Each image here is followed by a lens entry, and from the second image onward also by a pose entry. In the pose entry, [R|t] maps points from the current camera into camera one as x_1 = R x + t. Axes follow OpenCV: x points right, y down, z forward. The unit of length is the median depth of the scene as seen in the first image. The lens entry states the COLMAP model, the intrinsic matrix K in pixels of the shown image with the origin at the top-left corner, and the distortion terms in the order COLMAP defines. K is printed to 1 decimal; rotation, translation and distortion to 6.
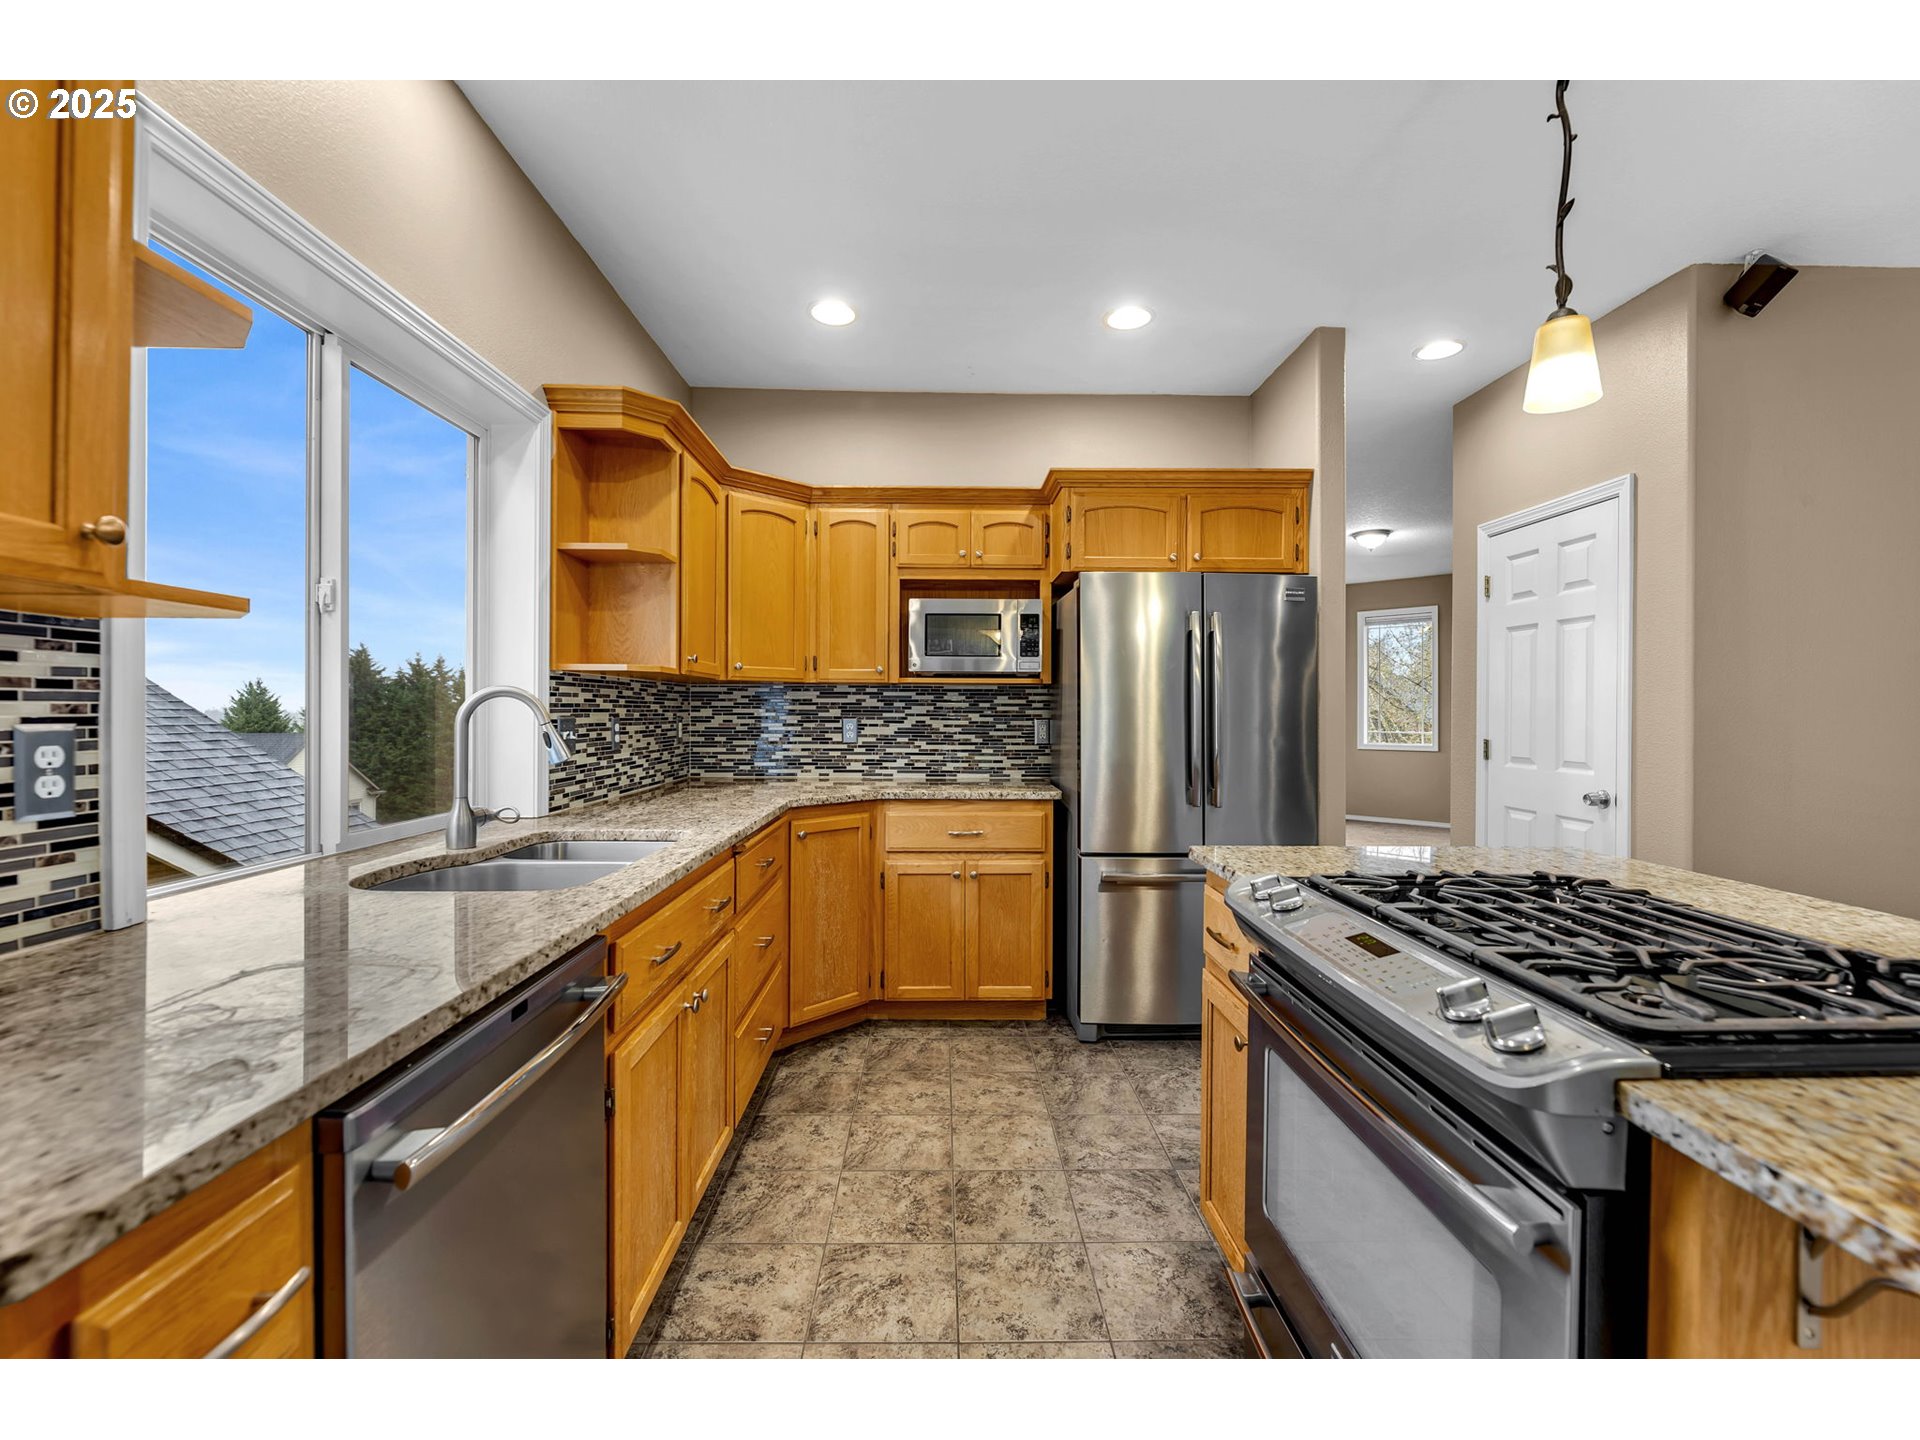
lens RADIAL K [[823.1, 0, 955.1], [0, 823.1, 712.9], [0, 0, 1]] dist [-0.001726, 0.000617]
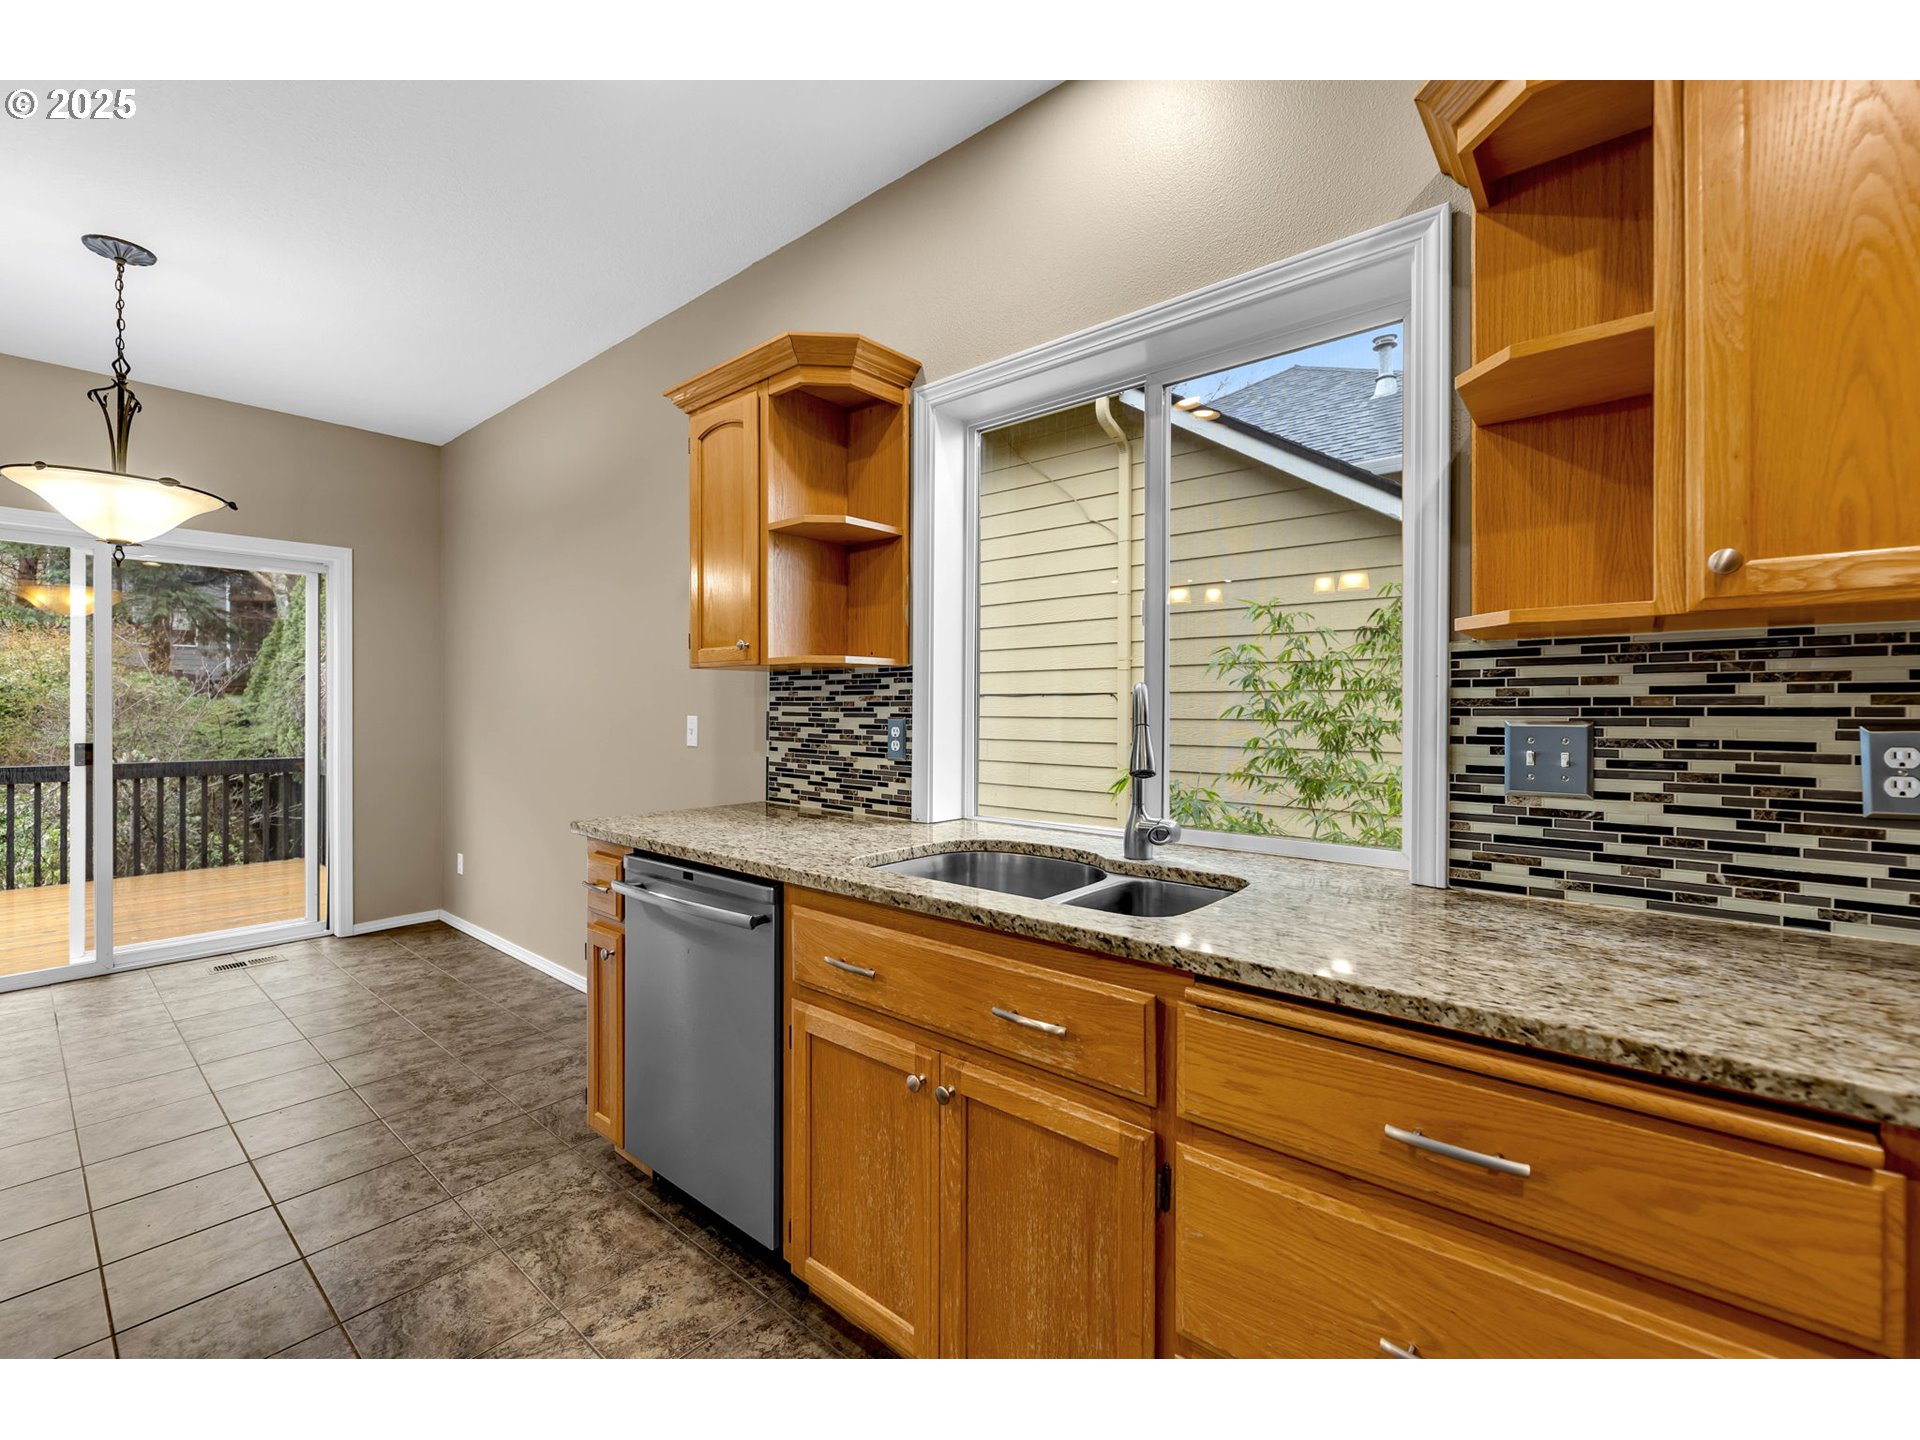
lens RADIAL K [[823.1, 0, 955.5], [0, 823.1, 707.3], [0, 0, 1]] dist [-0.001726, 0.000617]
pose [[-0.664008, -0.004374, -0.747712, 0.144109], [-0.004001, 0.999989, -0.002296, -0.002517], [0.747715, 0.001467, -0.664019, 0.880016]]
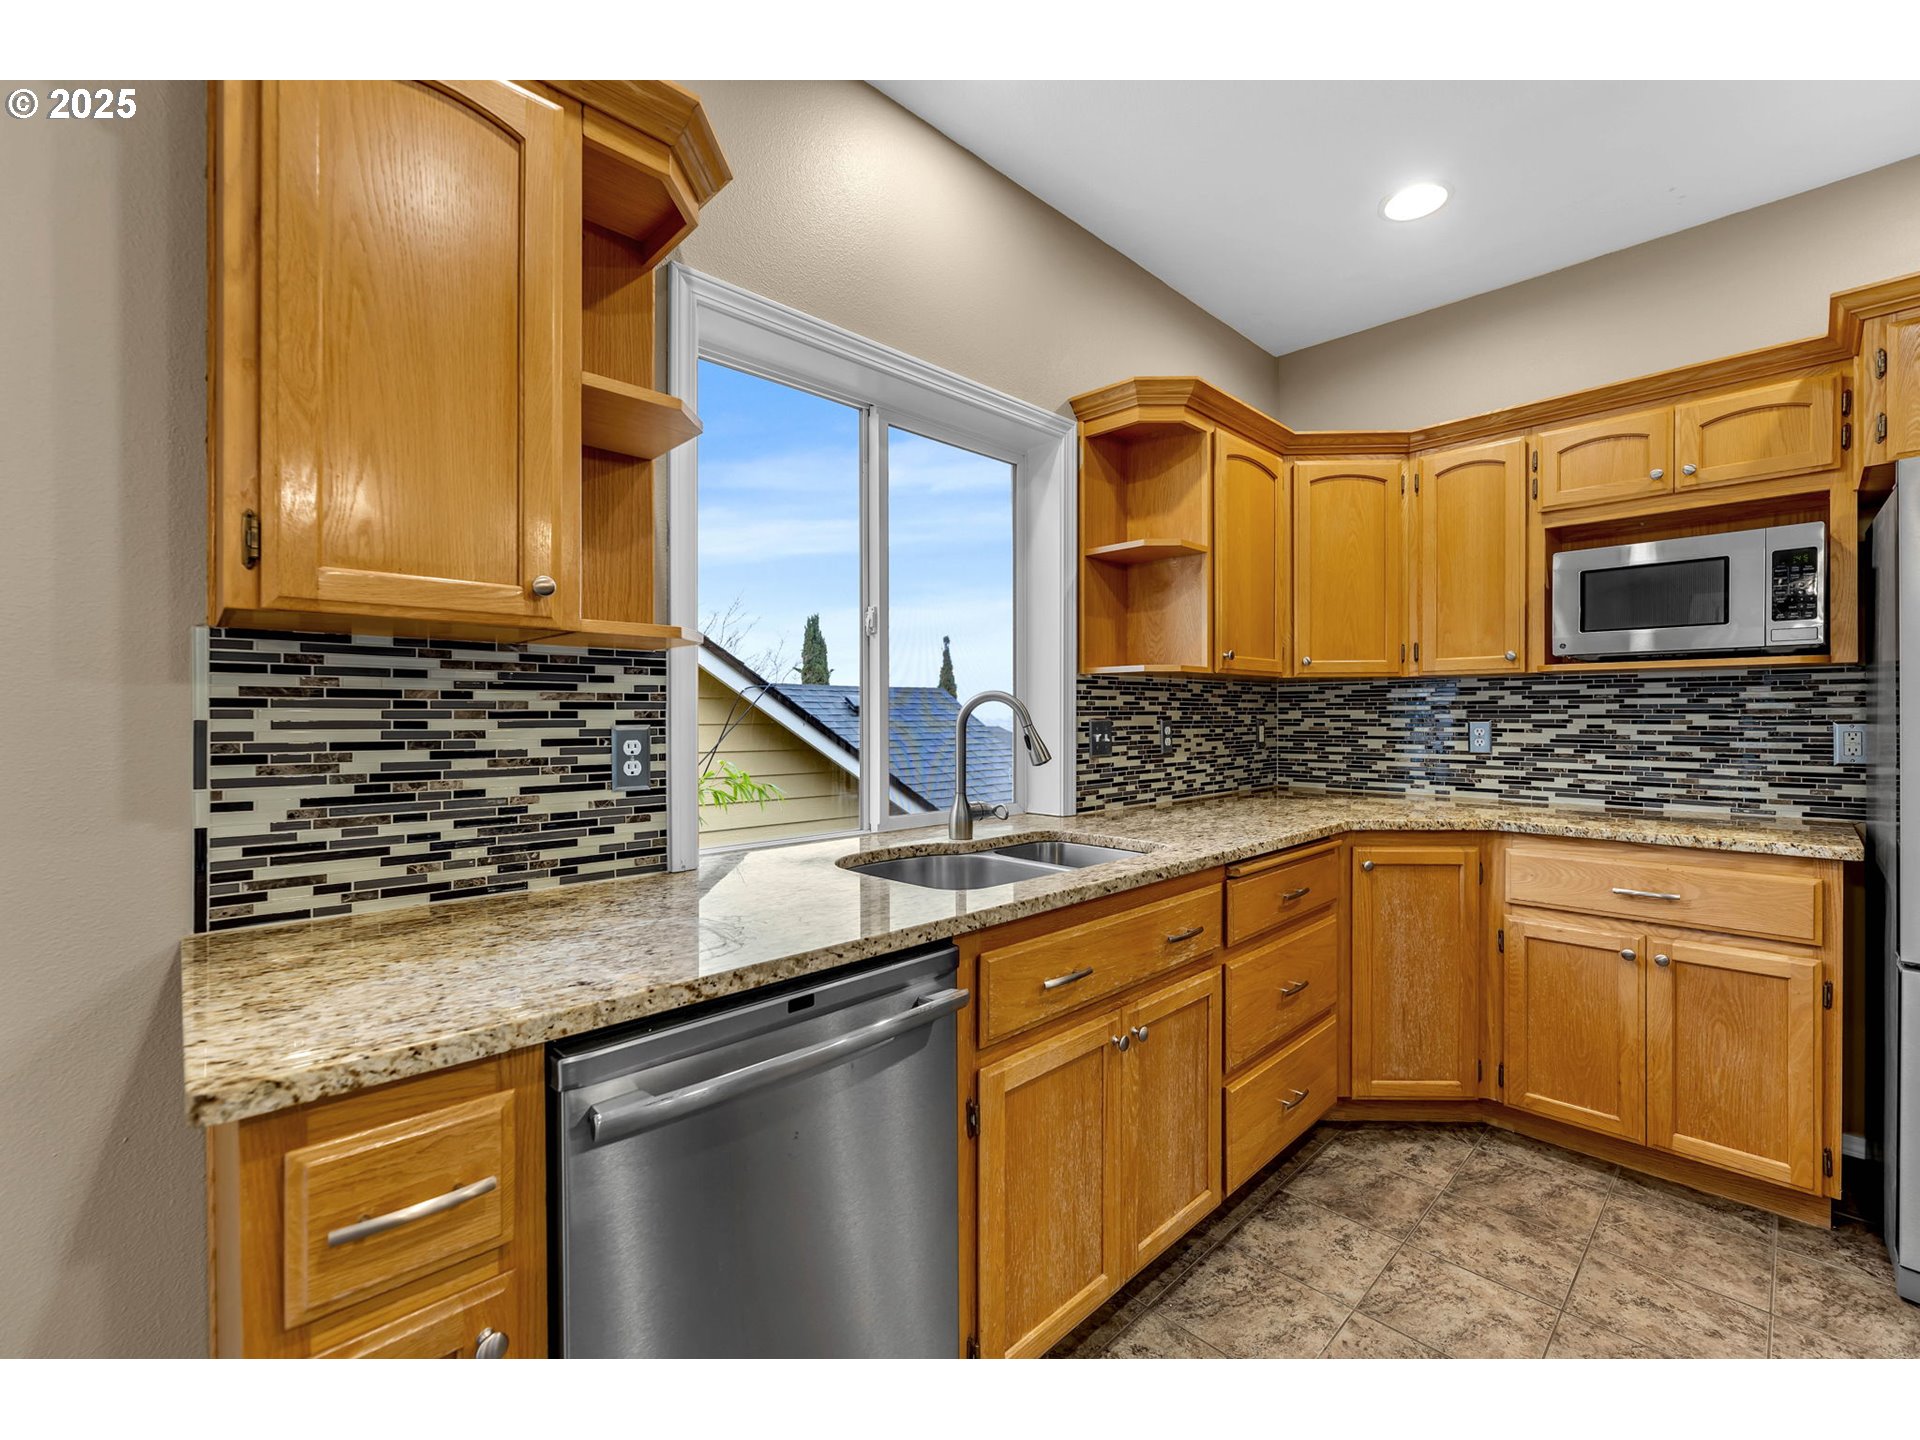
lens RADIAL K [[823.1, 0, 952.7], [0, 823.1, 717.5], [0, 0, 1]] dist [-0.001726, 0.000617]
pose [[0.682316, -0.001645, -0.731055, 0.120171], [0.004016, 0.999991, 0.001498, 0.000050], [0.731046, -0.003958, 0.682317, 0.144531]]
